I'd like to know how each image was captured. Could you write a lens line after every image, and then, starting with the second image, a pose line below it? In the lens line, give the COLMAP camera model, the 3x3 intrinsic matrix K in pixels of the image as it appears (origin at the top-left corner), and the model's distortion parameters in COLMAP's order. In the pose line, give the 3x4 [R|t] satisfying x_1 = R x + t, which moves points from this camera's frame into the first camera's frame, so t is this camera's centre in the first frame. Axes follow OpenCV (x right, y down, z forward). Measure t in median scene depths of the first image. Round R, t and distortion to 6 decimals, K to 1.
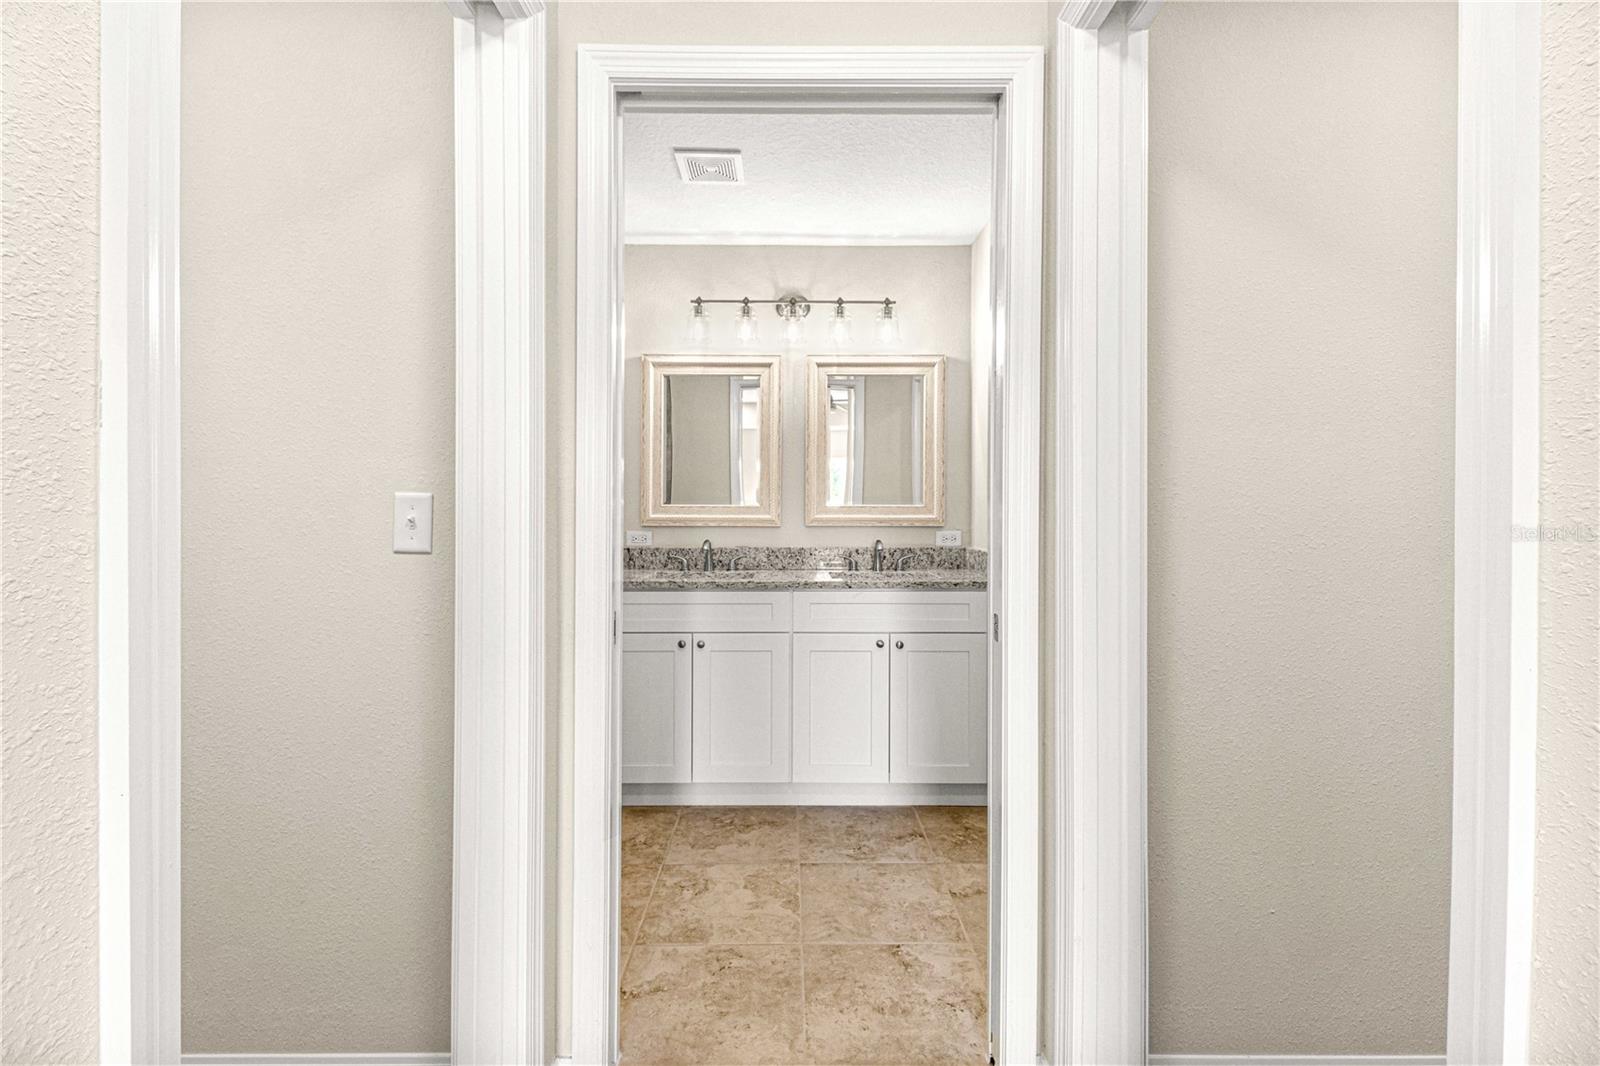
lens RADIAL K [[745.6, 0, 796.2], [0, 745.6, 522.2], [0, 0, 1]] dist [-0.000256, -0.000099]
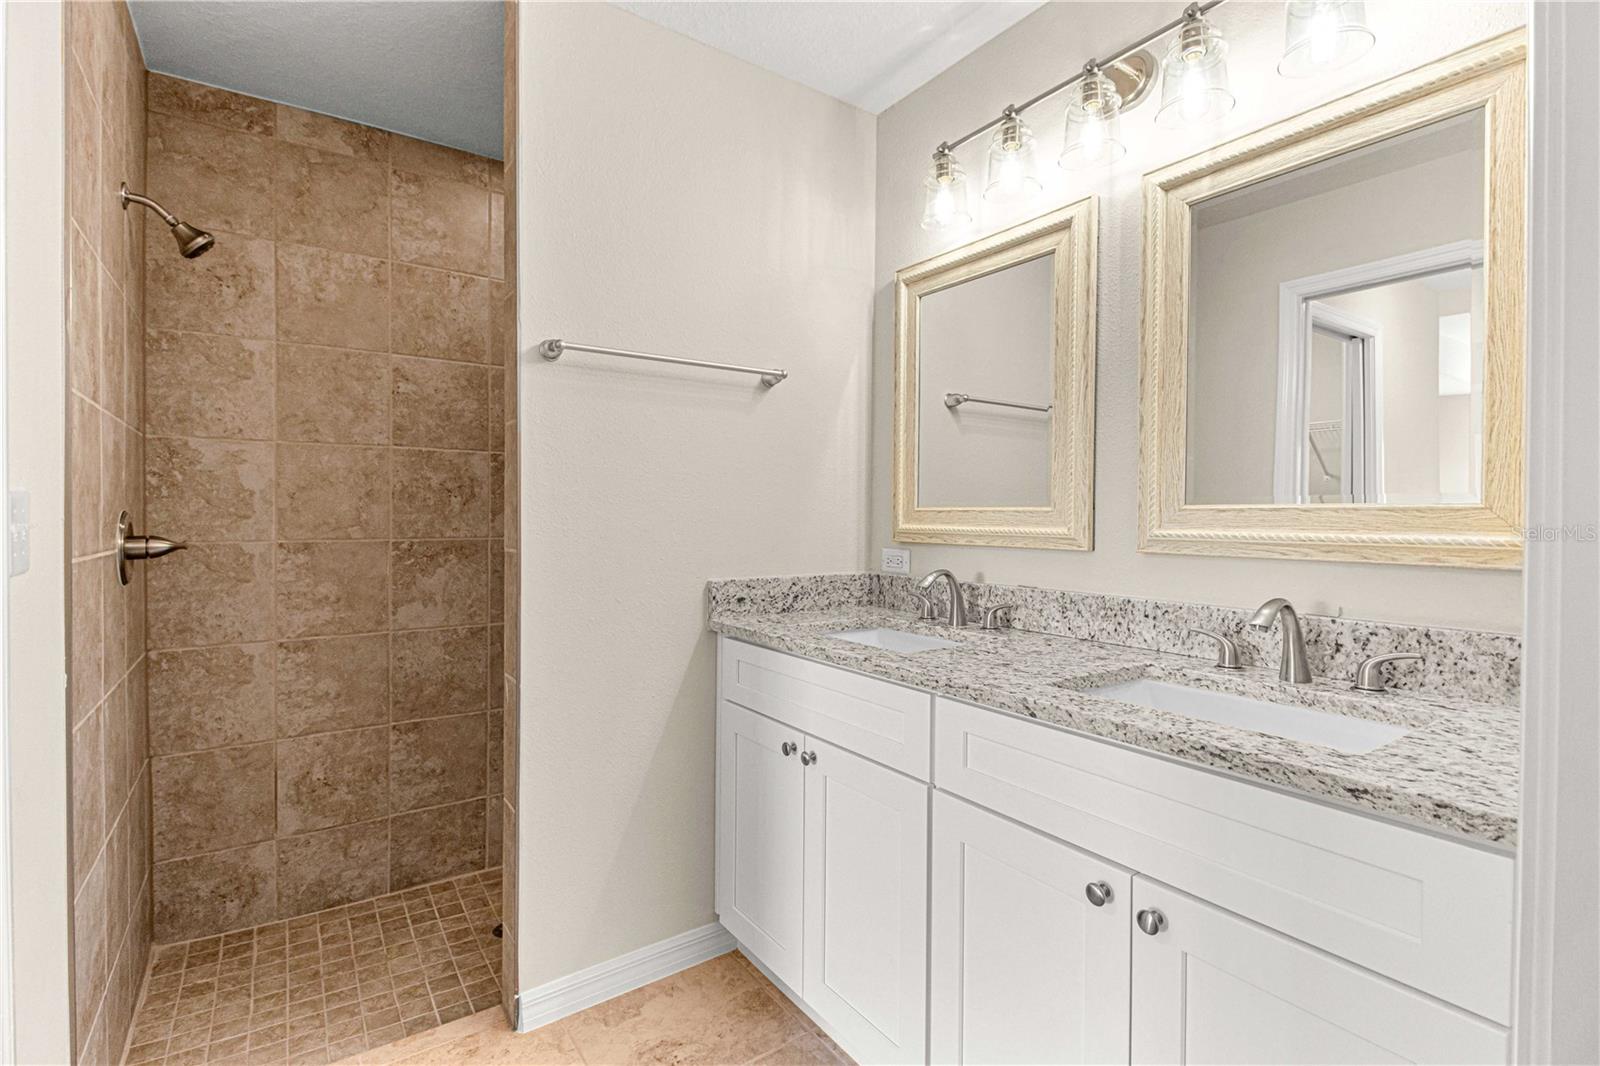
lens RADIAL K [[745.6, 0, 799.3], [0, 745.6, 529.8], [0, 0, 1]] dist [-0.000256, -0.000099]
pose [[0.558344, 0.016544, -0.829444, 0.277148], [-0.012588, 0.999855, 0.011469, -0.011350], [0.829514, 0.004038, 0.558472, 0.576412]]
